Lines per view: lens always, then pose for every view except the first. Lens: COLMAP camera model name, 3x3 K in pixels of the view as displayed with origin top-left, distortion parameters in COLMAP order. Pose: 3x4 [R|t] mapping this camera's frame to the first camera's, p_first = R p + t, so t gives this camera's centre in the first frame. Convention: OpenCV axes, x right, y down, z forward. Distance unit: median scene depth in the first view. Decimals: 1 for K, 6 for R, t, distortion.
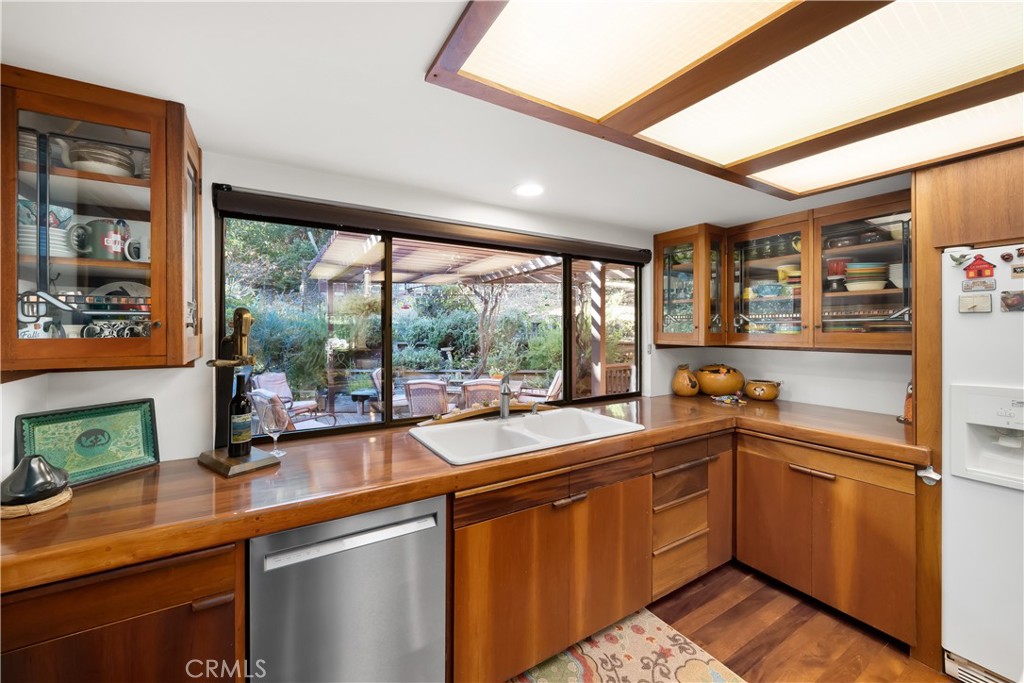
lens RADIAL K [[377.7, 0, 487.8], [0, 377.7, 327.3], [0, 0, 1]] dist [-0.004008, 0.000748]
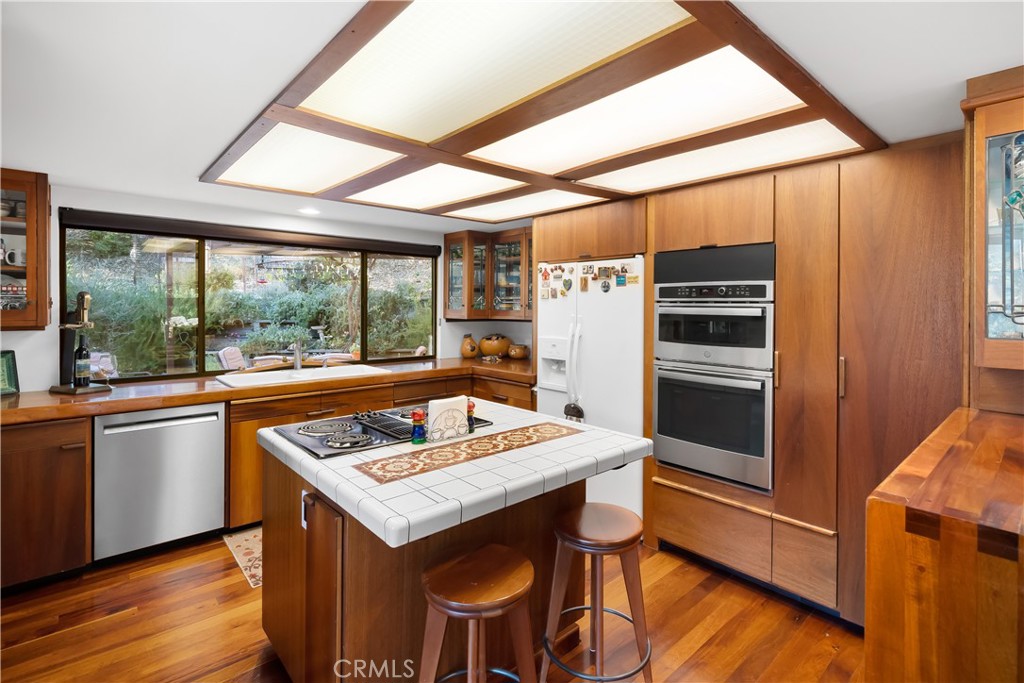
lens RADIAL K [[470.5, 0, 518.4], [0, 470.5, 306.9], [0, 0, 1]] dist [-0.001953, 0.000147]
pose [[0.974431, 0.005091, 0.224629, 0.487958], [-0.006618, 0.999960, 0.006043, -0.008521], [-0.224589, -0.007375, 0.974426, -0.951082]]
